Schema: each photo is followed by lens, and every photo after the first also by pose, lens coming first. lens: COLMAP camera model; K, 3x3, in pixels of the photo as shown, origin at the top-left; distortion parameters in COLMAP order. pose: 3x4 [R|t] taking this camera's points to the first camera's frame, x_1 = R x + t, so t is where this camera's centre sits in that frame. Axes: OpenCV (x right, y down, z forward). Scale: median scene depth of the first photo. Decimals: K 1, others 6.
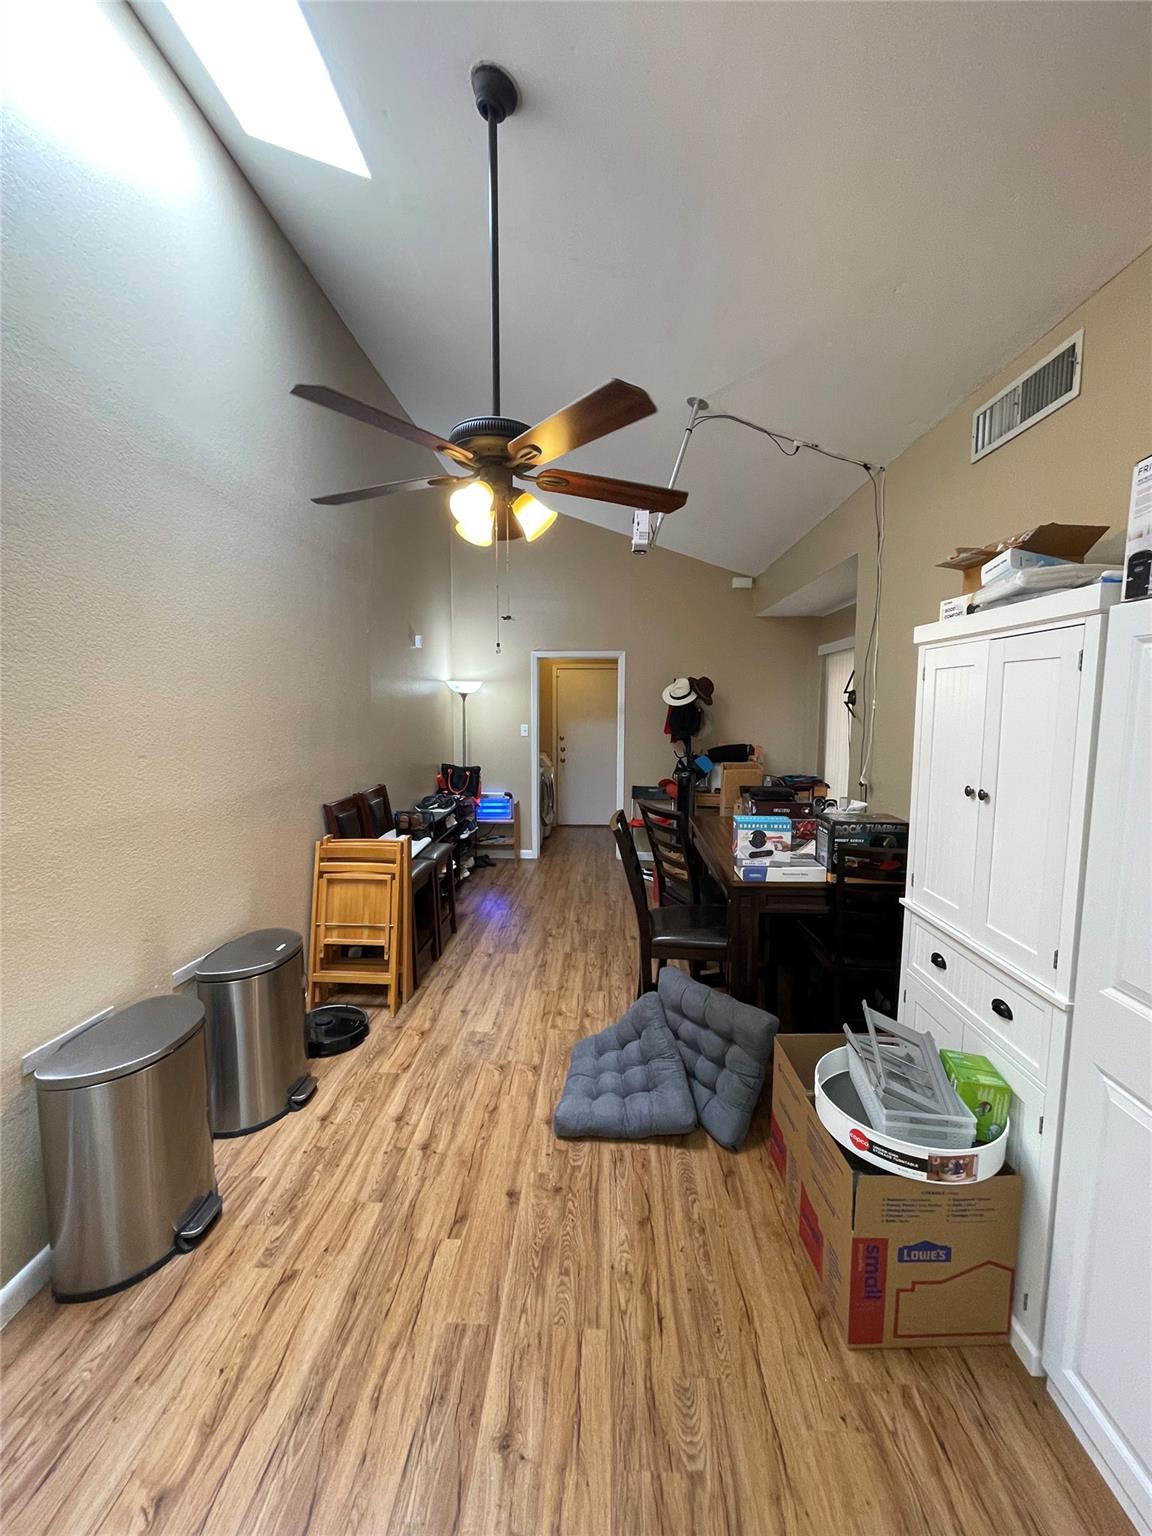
lens RADIAL K [[618.6, 0, 579.5], [0, 618.6, 765.4], [0, 0, 1]] dist [-0.002646, 0.000379]
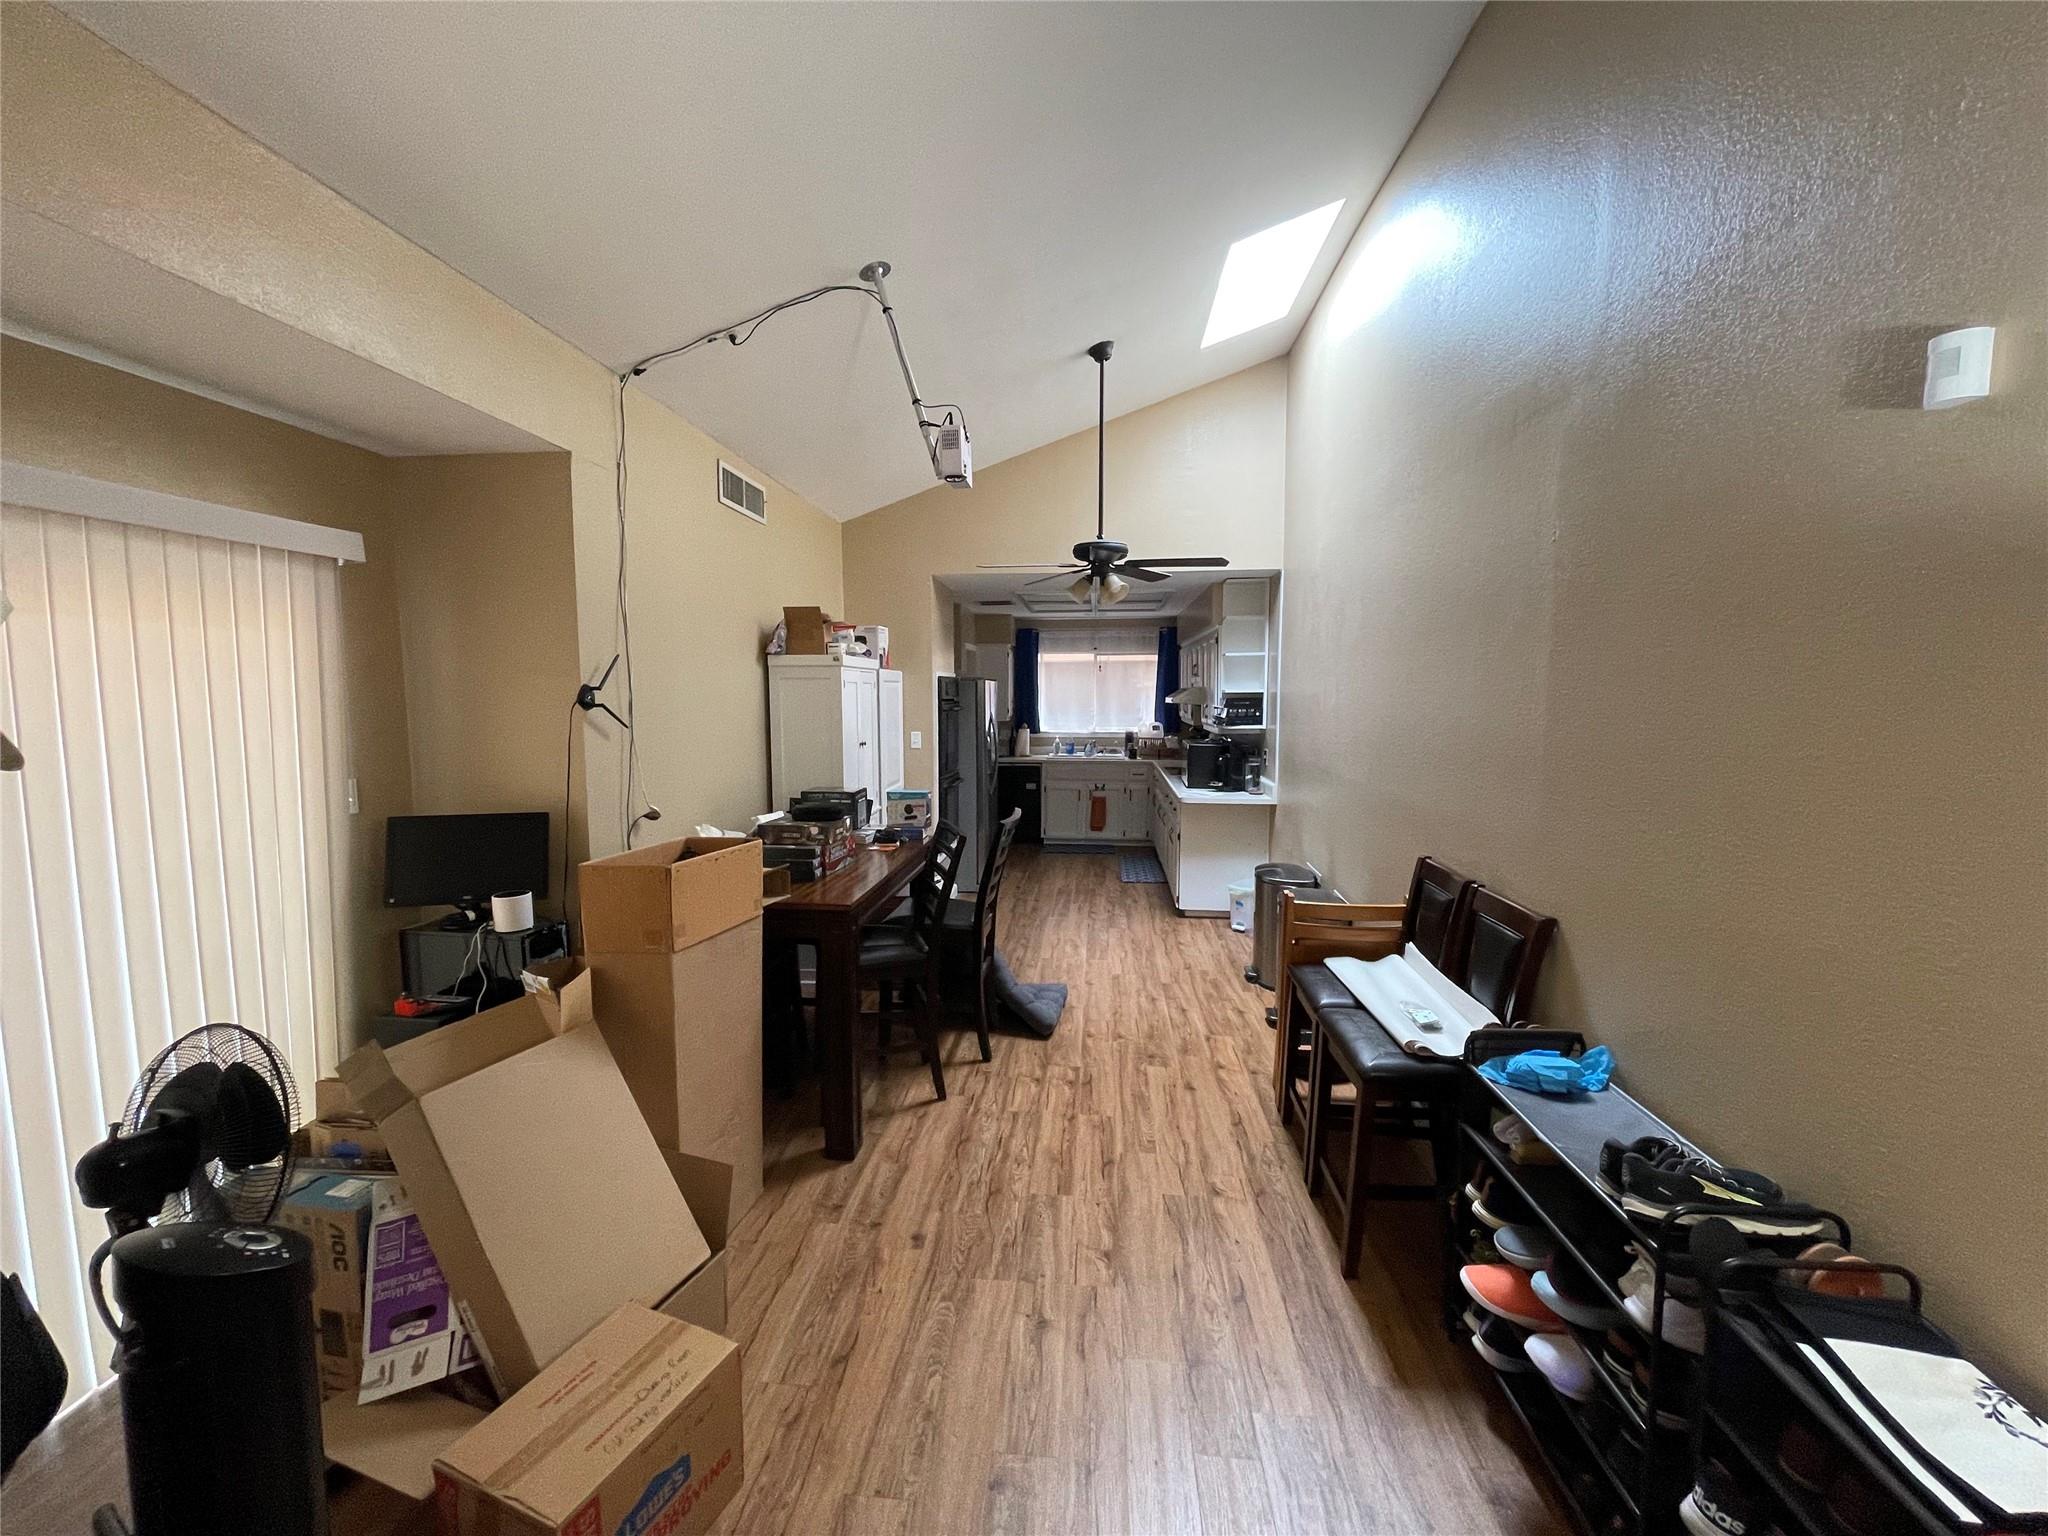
lens RADIAL K [[824.9, 0, 1030.9], [0, 824.9, 763.0], [0, 0, 1]] dist [-0.002646, 0.000379]
pose [[-0.999258, 0.004233, 0.038281, -0.021860], [0.011291, 0.982472, 0.186068, -0.209001], [-0.036822, 0.186363, -0.981791, 1.910717]]
